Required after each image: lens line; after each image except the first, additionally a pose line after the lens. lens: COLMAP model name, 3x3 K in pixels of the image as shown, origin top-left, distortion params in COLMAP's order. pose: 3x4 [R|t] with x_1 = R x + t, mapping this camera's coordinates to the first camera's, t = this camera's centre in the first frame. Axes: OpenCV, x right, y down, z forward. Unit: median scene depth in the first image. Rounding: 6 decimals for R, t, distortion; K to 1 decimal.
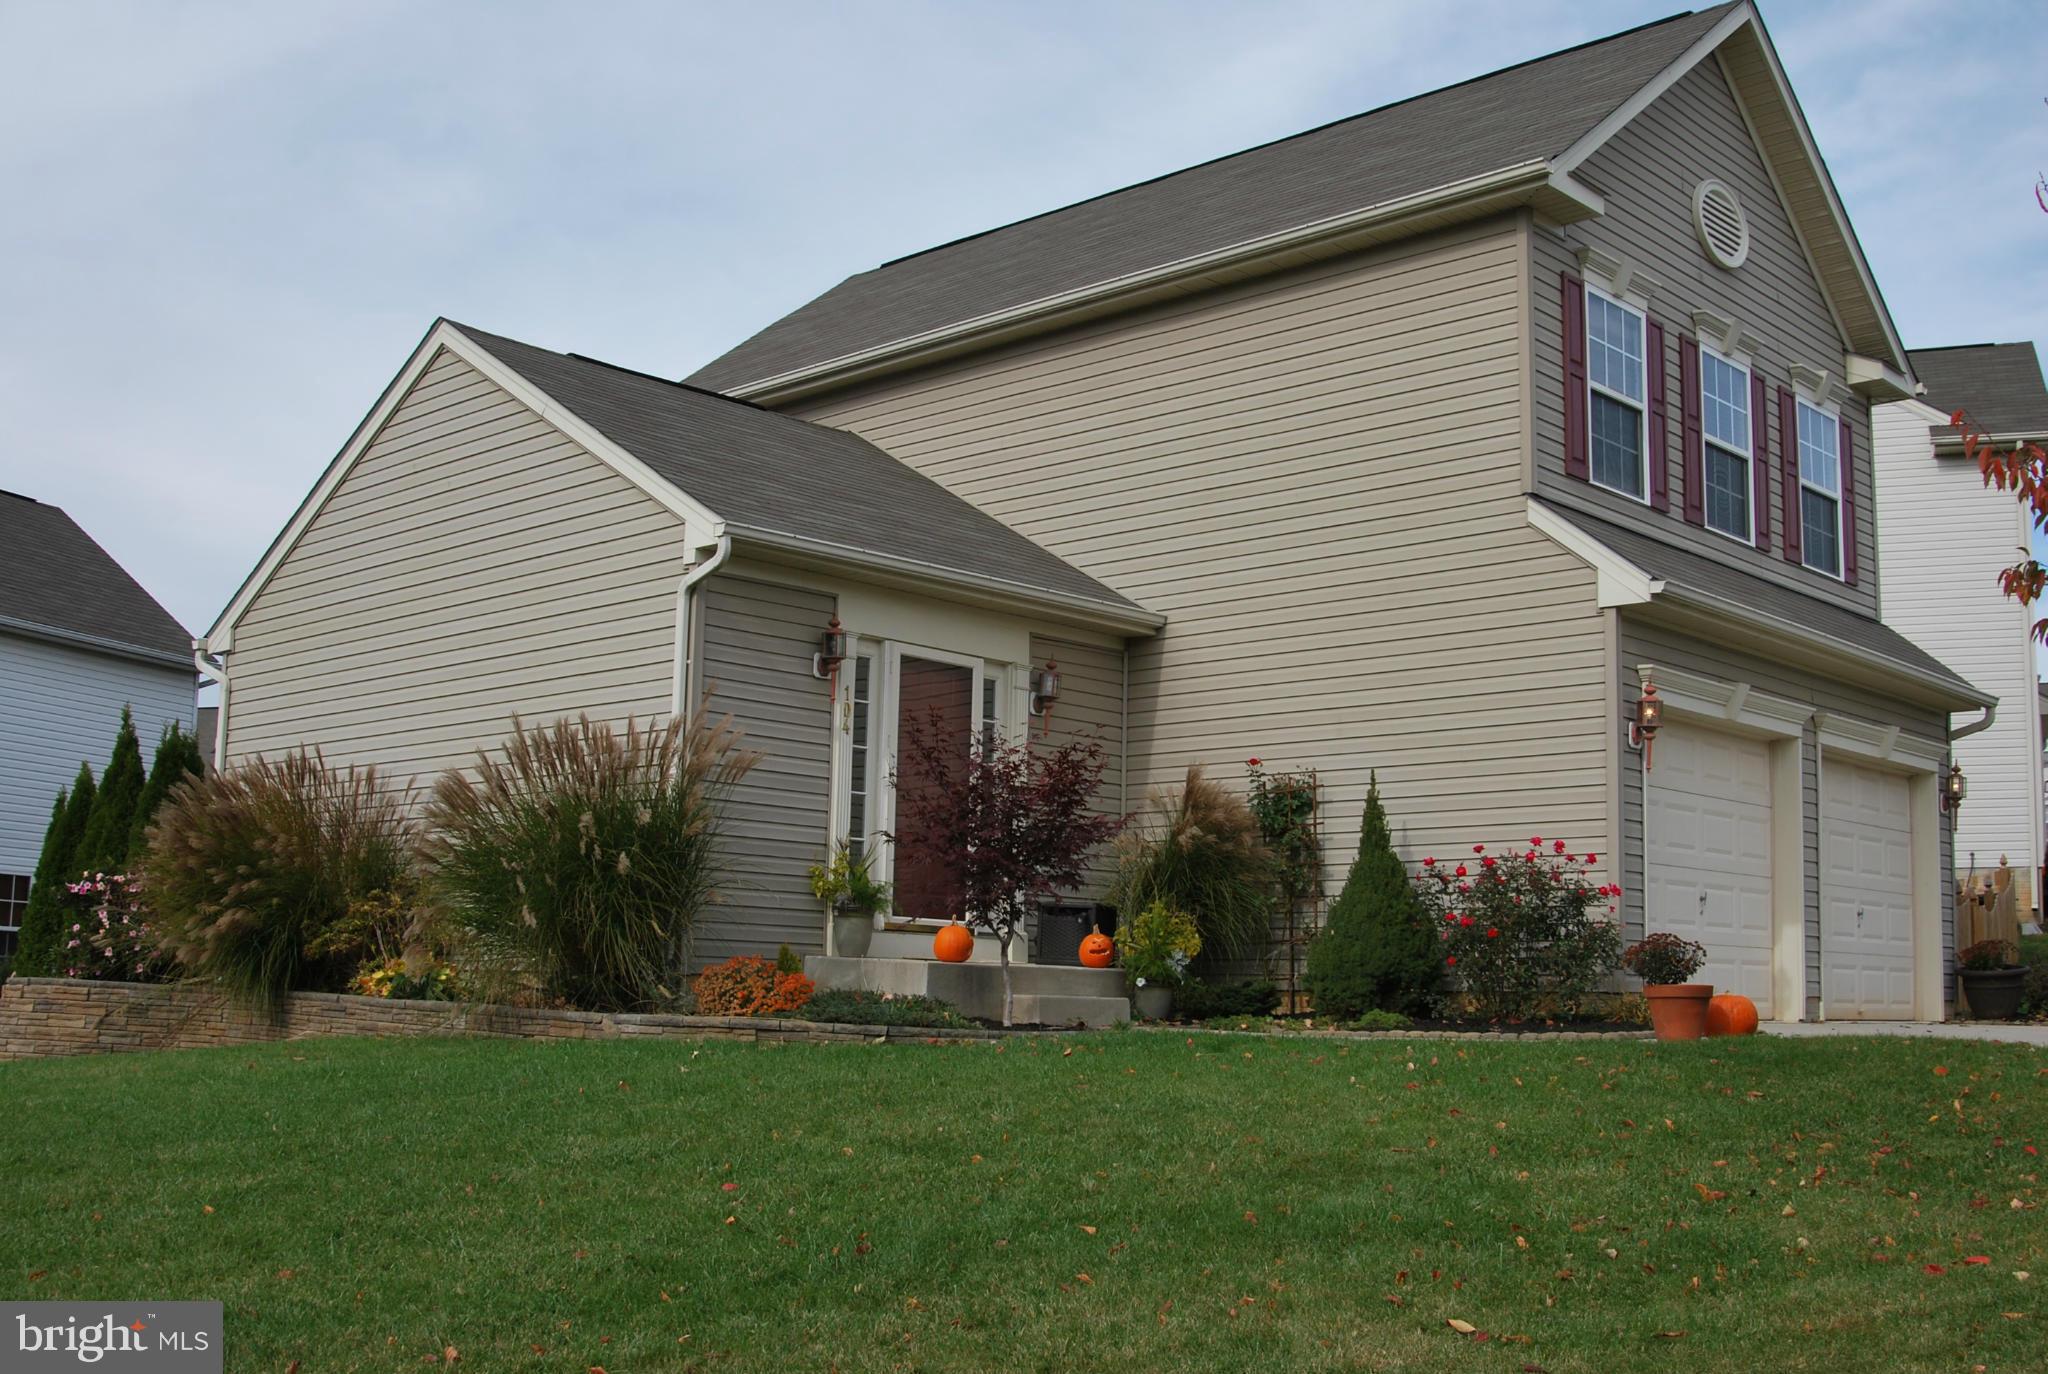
lens RADIAL K [[2137.3, 0, 1024.0], [0, 2137.3, 687.0], [0, 0, 1]] dist [-0.158161, 0.140997]
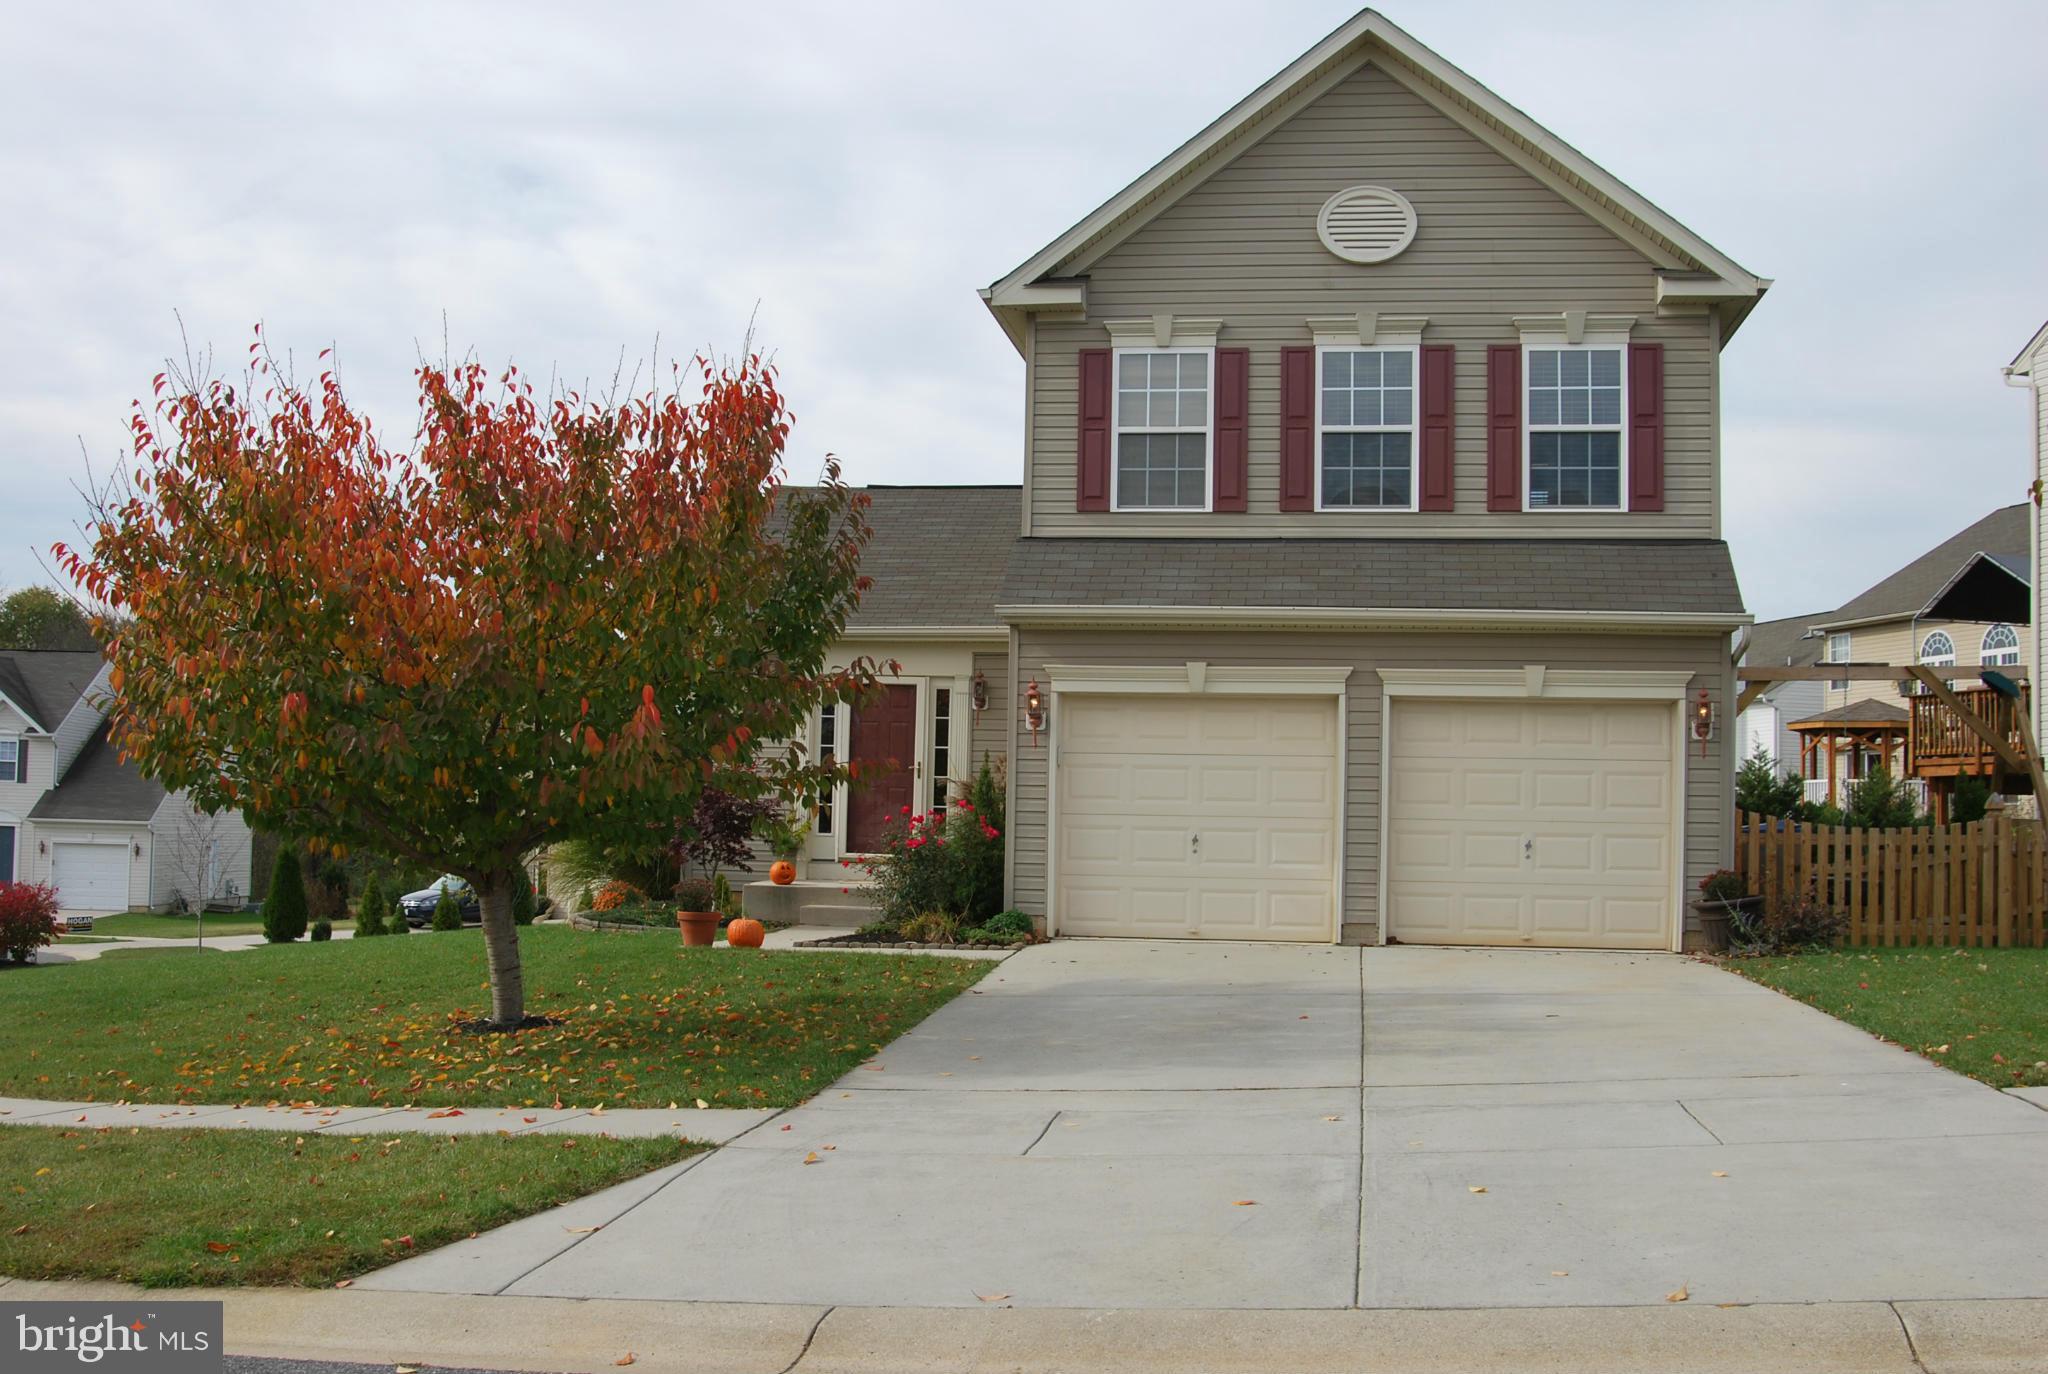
lens RADIAL K [[2137.3, 0, 1024.0], [0, 2137.3, 687.0], [0, 0, 1]] dist [-0.158161, 0.140997]
pose [[0.563269, -0.062981, -0.823870, 1.273008], [0.108991, 0.994042, -0.001474, 0.003535], [0.819054, -0.088964, 0.566777, 0.224274]]
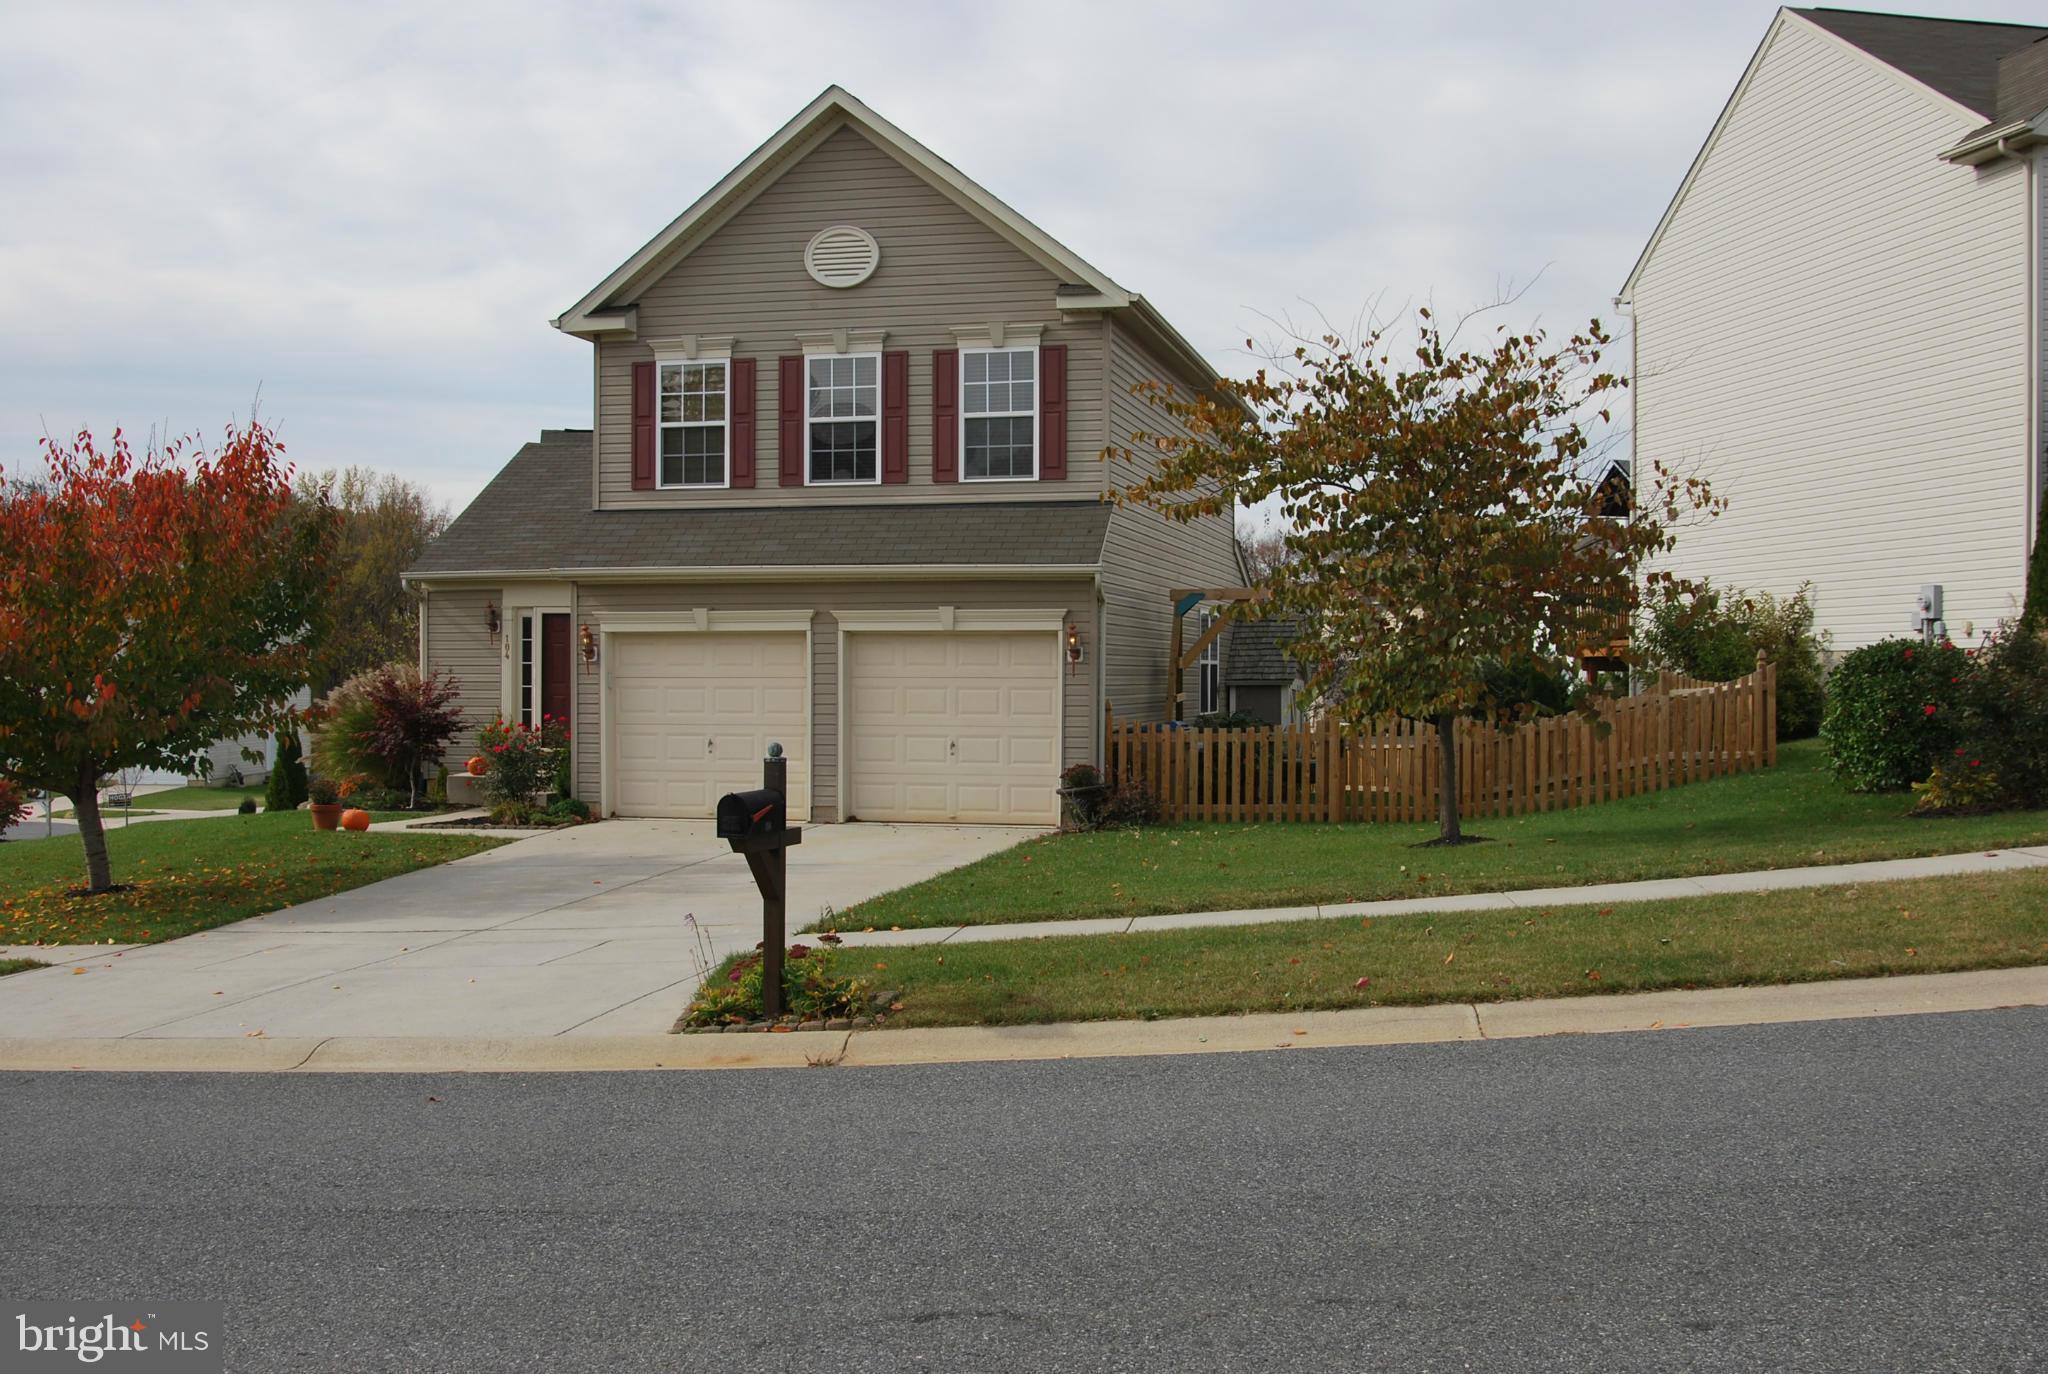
lens RADIAL K [[2137.3, 0, 1024.0], [0, 2137.3, 687.0], [0, 0, 1]] dist [-0.158161, 0.140997]
pose [[0.500202, -0.014813, -0.865782, 1.814108], [0.132886, 0.989323, 0.059848, -0.006168], [0.855651, -0.144987, 0.496829, 0.403587]]
